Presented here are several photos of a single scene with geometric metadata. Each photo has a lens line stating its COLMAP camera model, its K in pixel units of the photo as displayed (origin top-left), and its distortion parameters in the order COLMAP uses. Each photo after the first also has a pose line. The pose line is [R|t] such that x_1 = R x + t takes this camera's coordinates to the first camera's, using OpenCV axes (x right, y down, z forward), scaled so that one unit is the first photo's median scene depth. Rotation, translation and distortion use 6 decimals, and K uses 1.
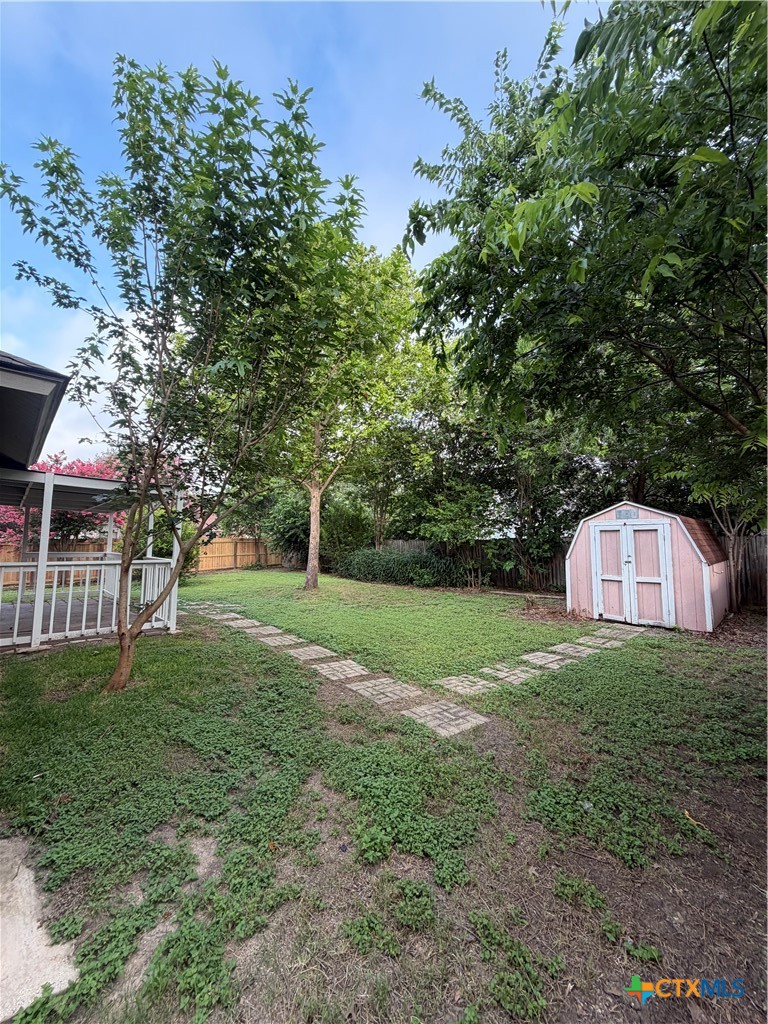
lens RADIAL K [[407.0, 0, 379.5], [0, 407.0, 506.8], [0, 0, 1]] dist [-0.003570, 0.000245]
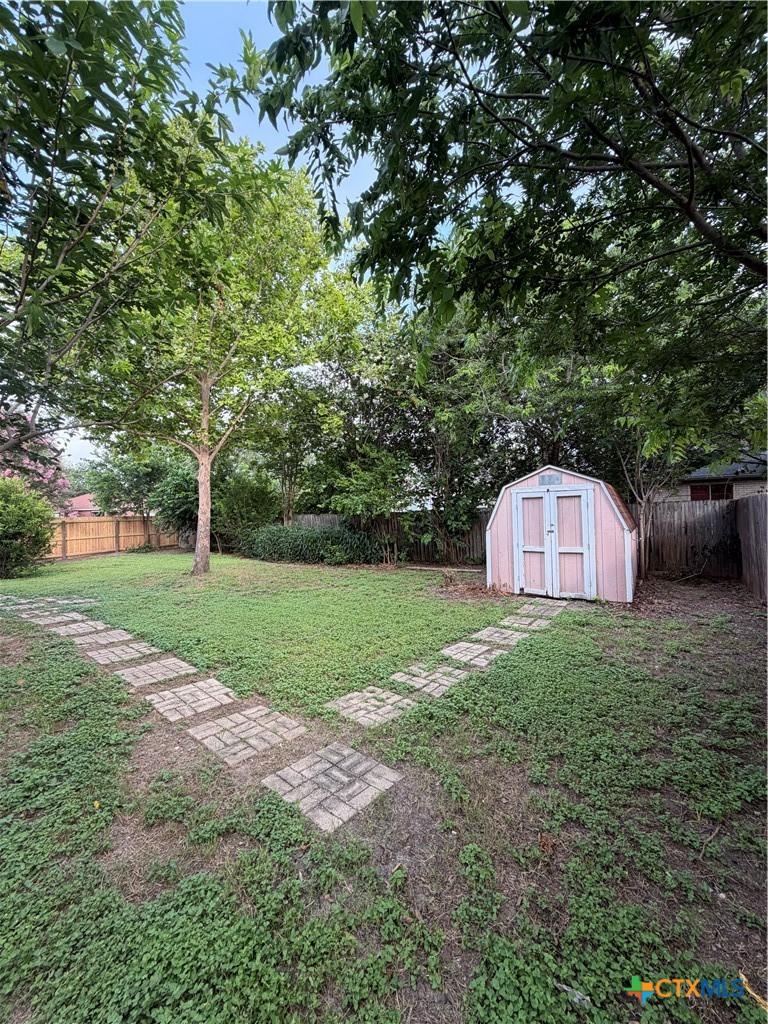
lens RADIAL K [[407.0, 0, 380.3], [0, 407.0, 508.3], [0, 0, 1]] dist [-0.003570, 0.000245]
pose [[0.980314, -0.015203, 0.196858, 0.050237], [0.002854, 0.998018, 0.062863, 0.023588], [-0.197423, -0.061064, 0.978415, 0.170938]]
